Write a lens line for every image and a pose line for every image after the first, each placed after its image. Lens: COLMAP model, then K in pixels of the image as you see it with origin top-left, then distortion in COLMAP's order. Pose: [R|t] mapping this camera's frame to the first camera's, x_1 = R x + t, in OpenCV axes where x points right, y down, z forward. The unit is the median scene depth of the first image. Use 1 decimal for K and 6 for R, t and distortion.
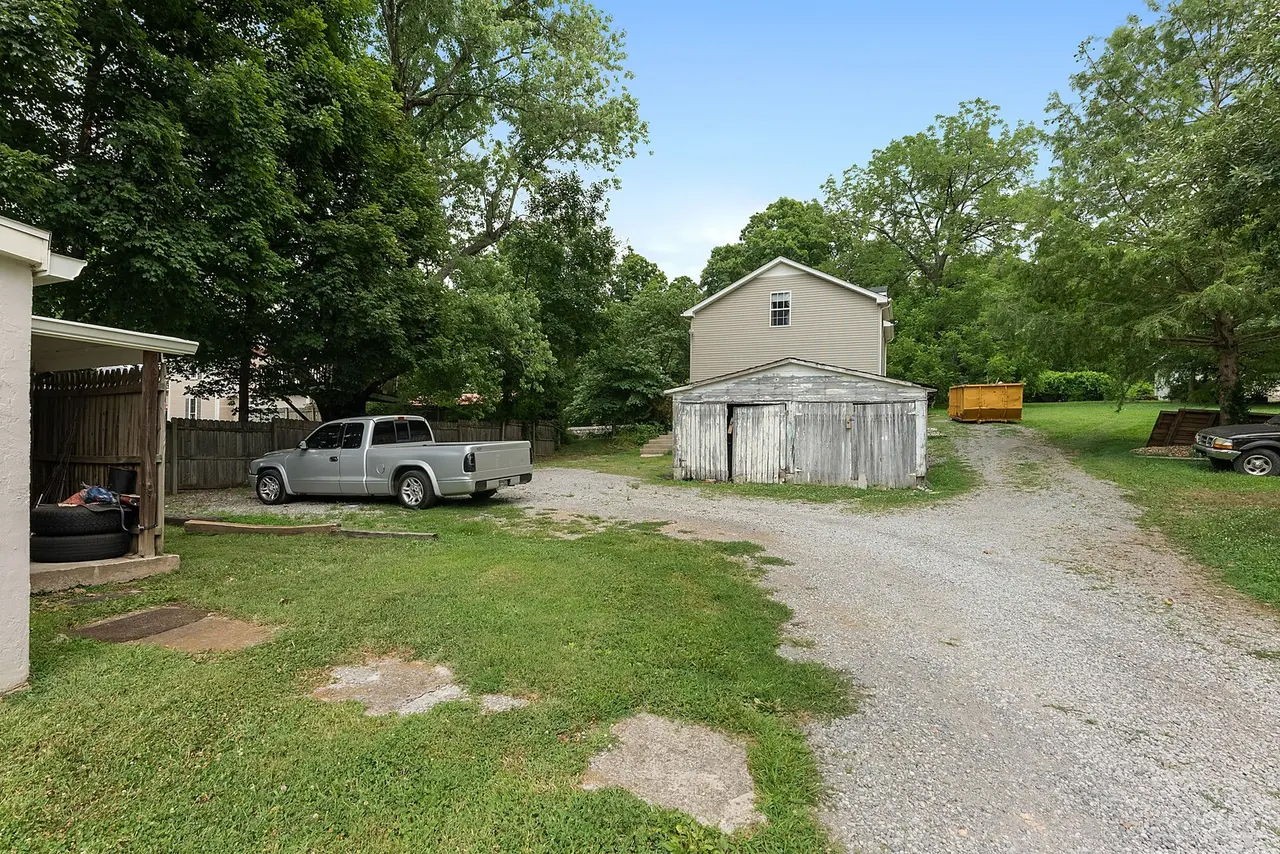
lens RADIAL K [[589.1, 0, 639.3], [0, 589.1, 435.9], [0, 0, 1]] dist [-0.007027, 0.002306]
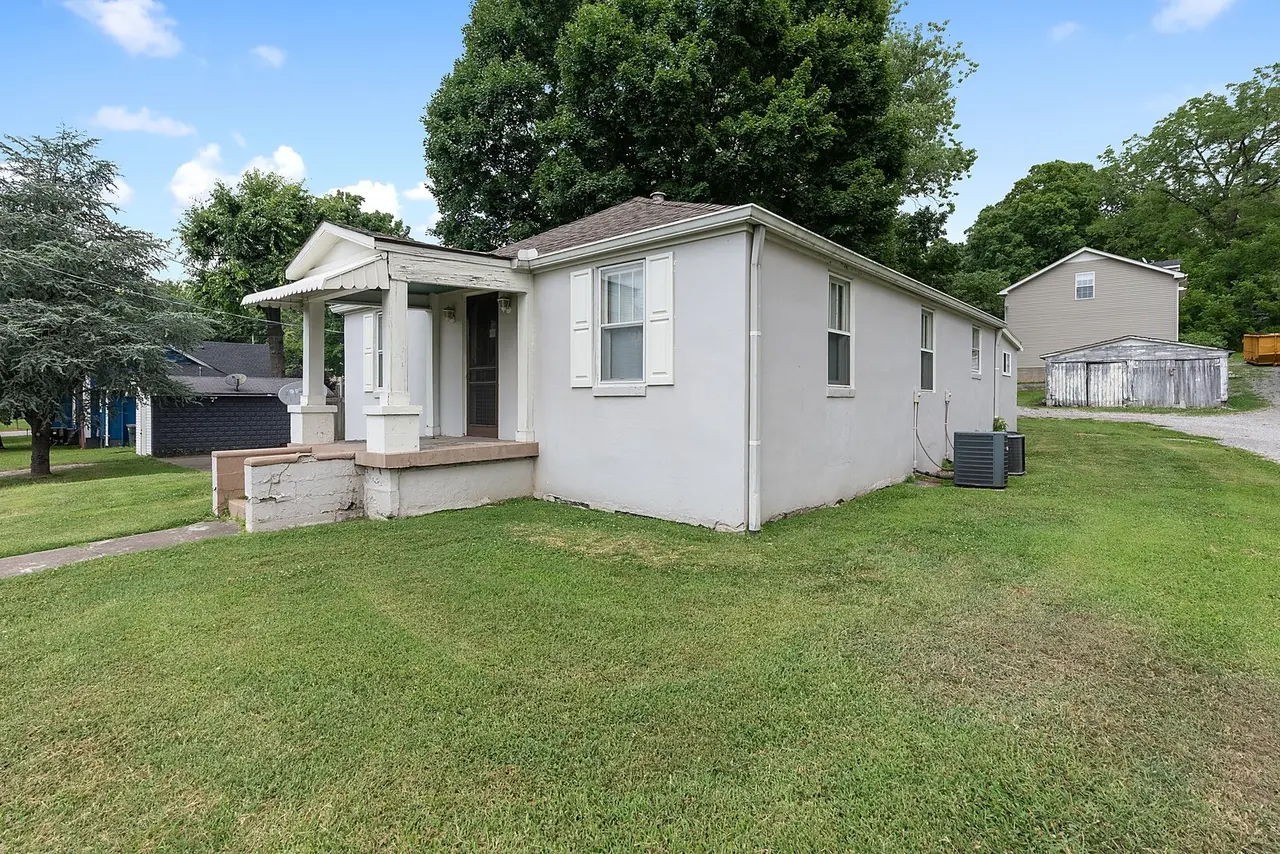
lens RADIAL K [[589.1, 0, 642.7], [0, 589.1, 397.0], [0, 0, 1]] dist [-0.007027, 0.002306]
pose [[0.951456, -0.015111, -0.307414, -0.310942], [0.020596, 0.999681, 0.014606, -0.002120], [0.307096, -0.020229, 0.951464, -0.586873]]
